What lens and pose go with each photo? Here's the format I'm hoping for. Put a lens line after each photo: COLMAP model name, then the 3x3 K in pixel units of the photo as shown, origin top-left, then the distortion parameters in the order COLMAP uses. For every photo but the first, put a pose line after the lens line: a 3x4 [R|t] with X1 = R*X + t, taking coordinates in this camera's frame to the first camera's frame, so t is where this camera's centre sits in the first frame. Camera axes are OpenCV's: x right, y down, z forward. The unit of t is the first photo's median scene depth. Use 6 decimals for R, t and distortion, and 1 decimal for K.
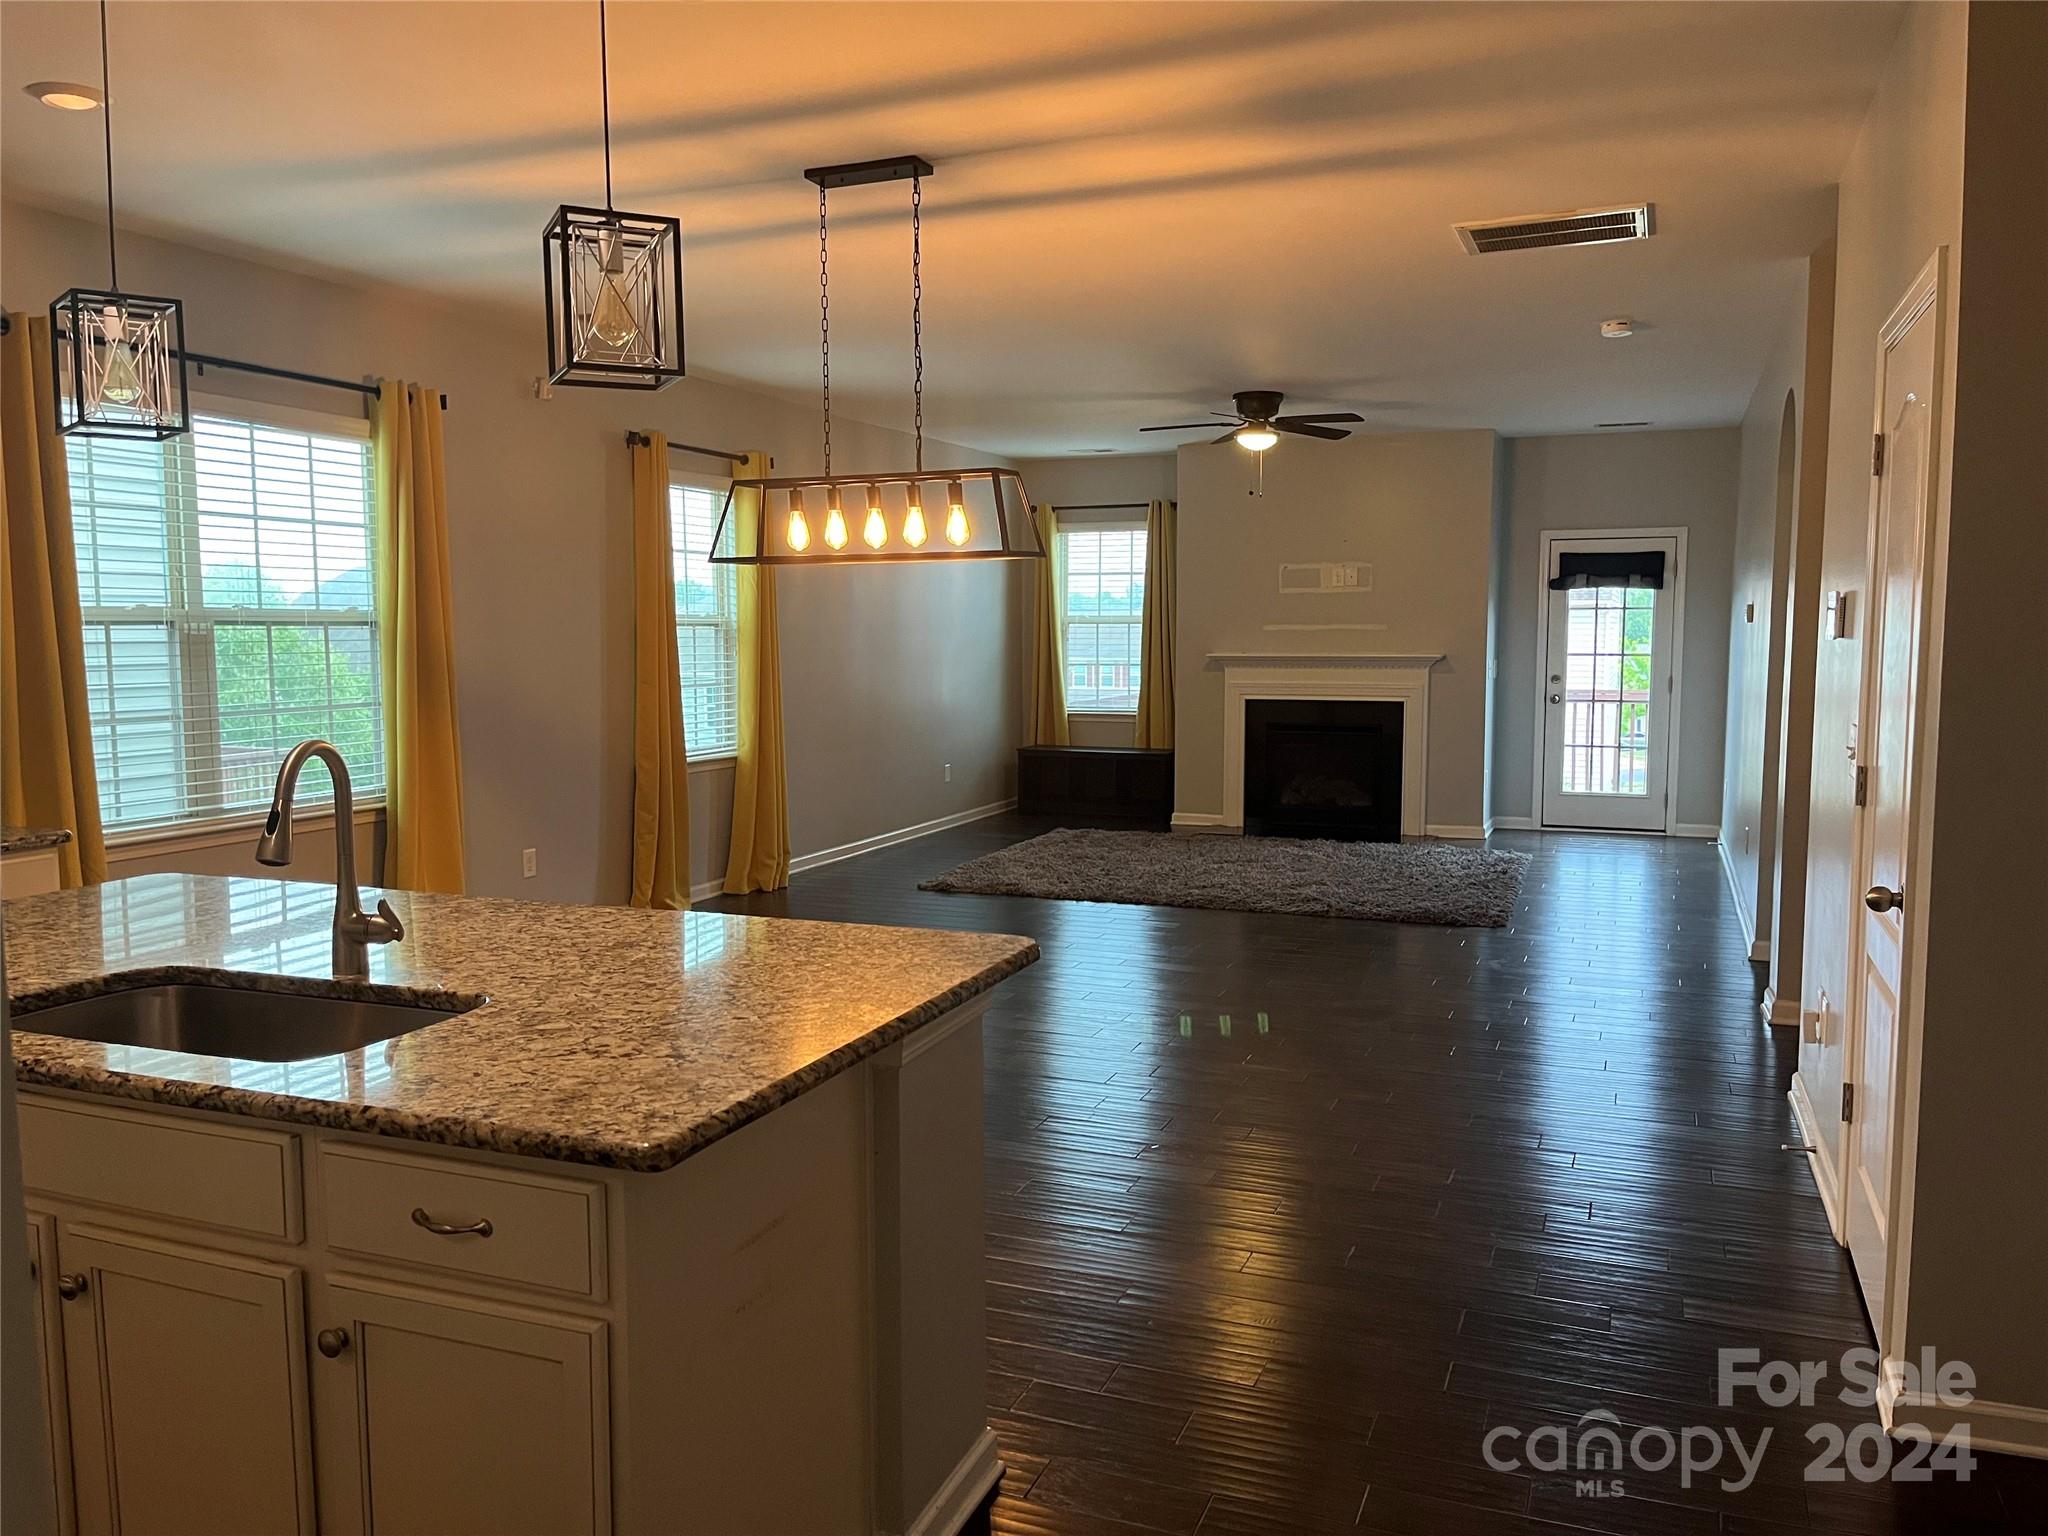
lens RADIAL K [[1554.3, 0, 1011.2], [0, 1554.3, 773.1], [0, 0, 1]] dist [0.051308, -0.046063]
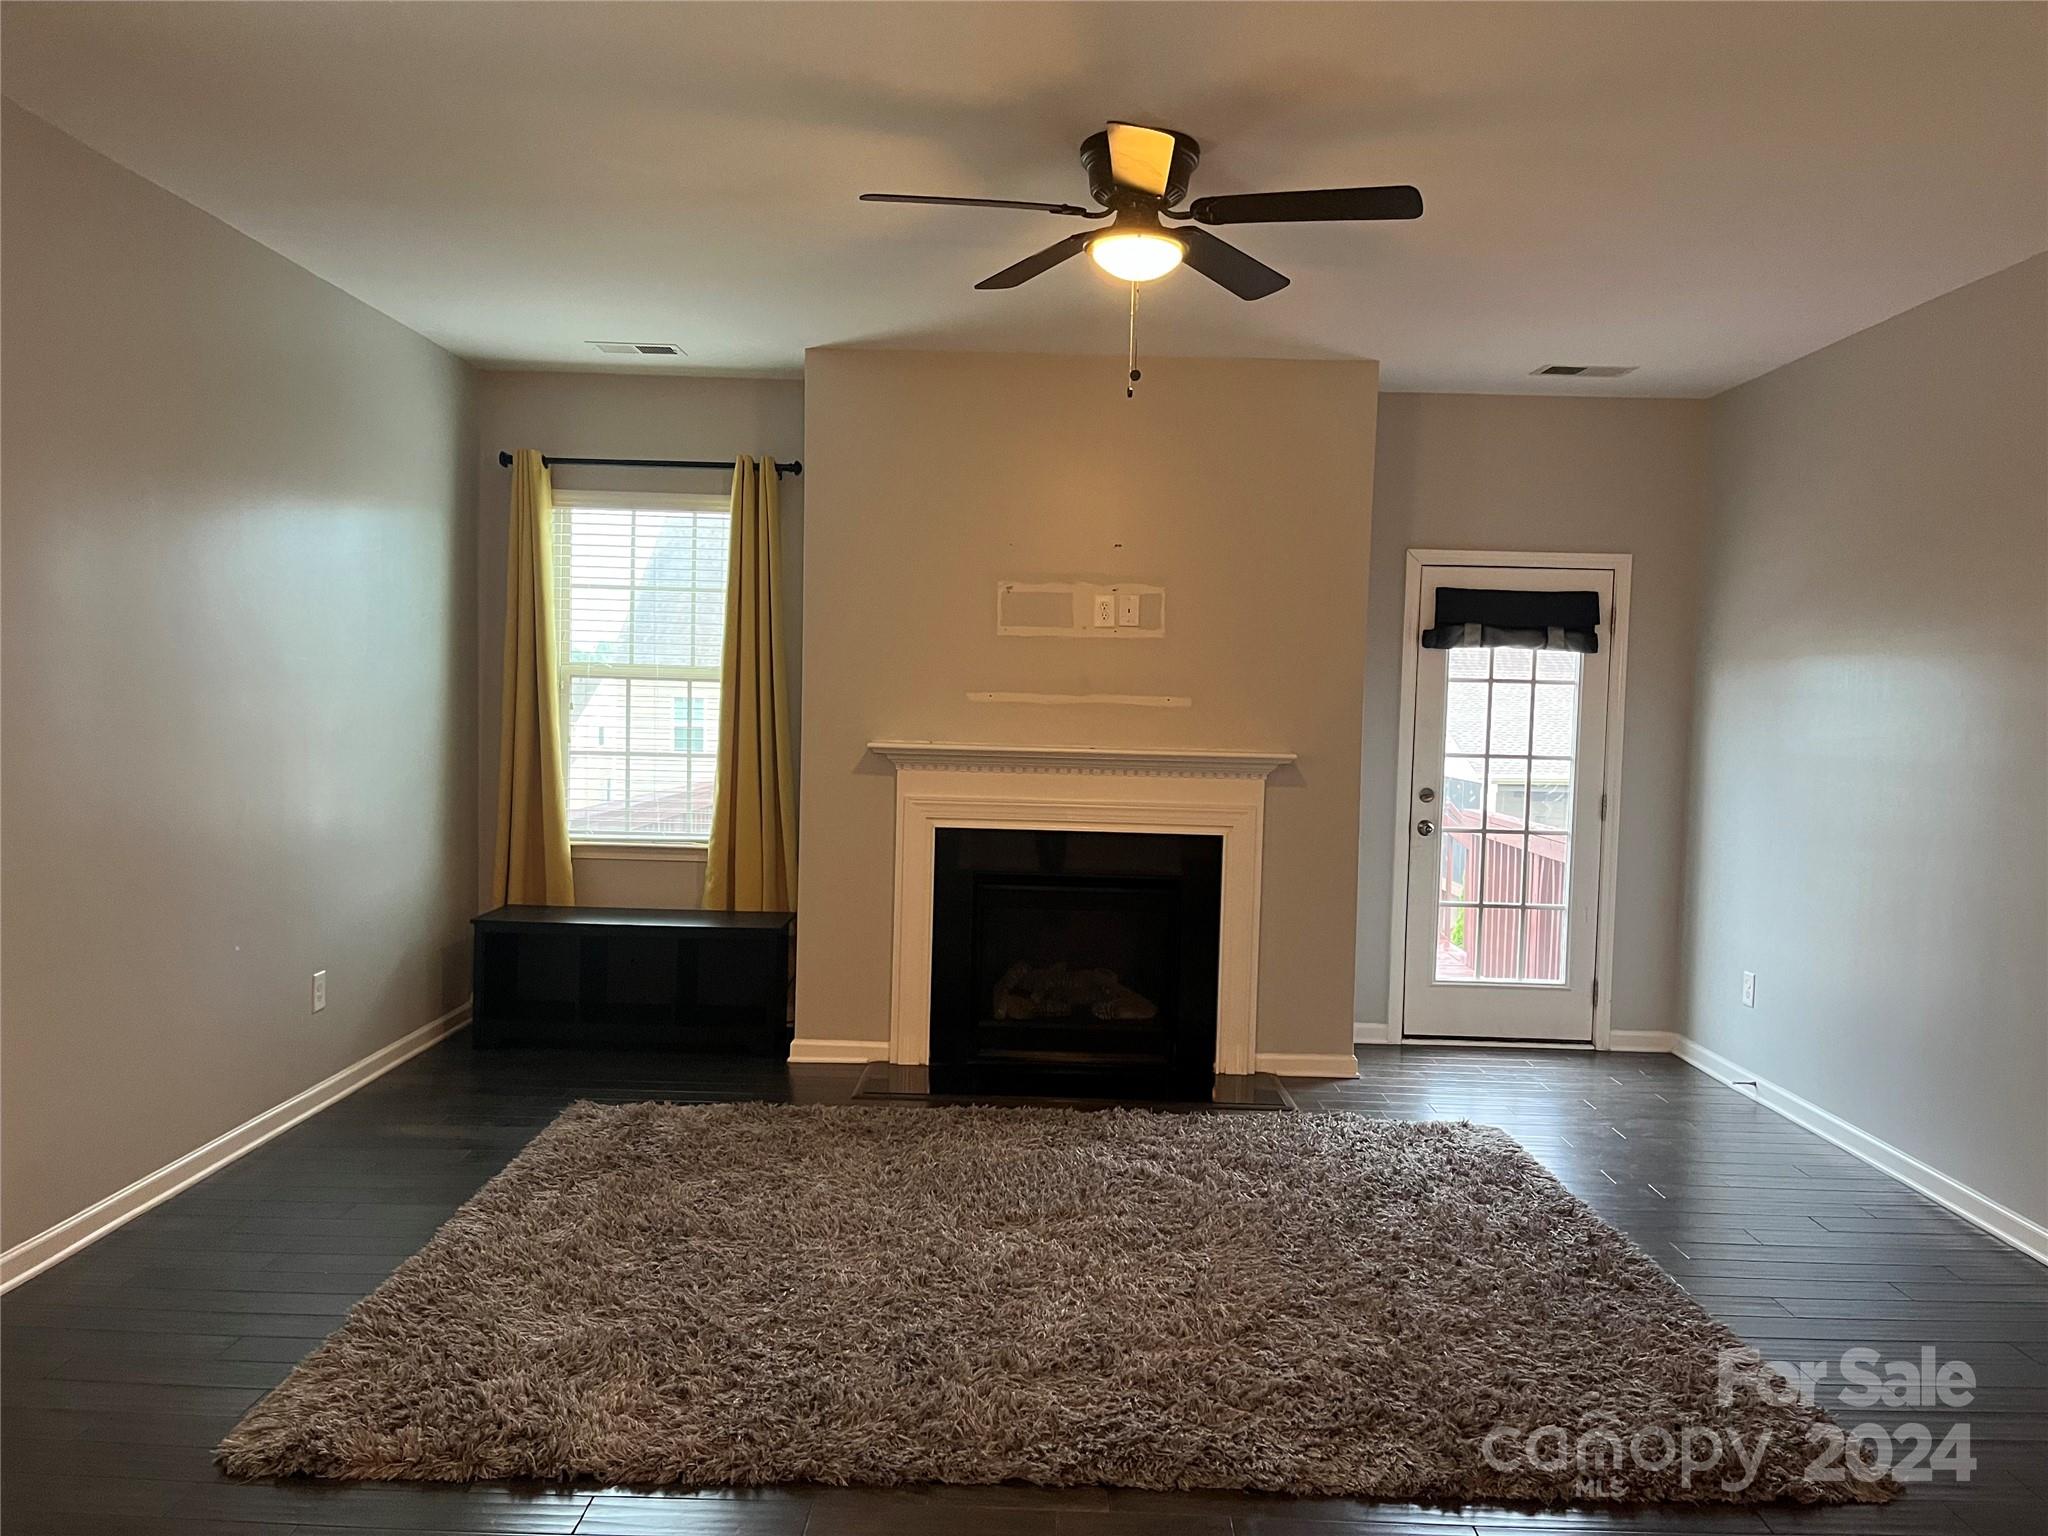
lens RADIAL K [[1554.3, 0, 1031.0], [0, 1554.3, 784.2], [0, 0, 1]] dist [0.051308, -0.046063]
pose [[0.926279, 0.005633, 0.376797, -0.022542], [0.007216, 0.999440, -0.032682, -0.046904], [-0.376770, 0.032991, 0.925719, 0.512125]]
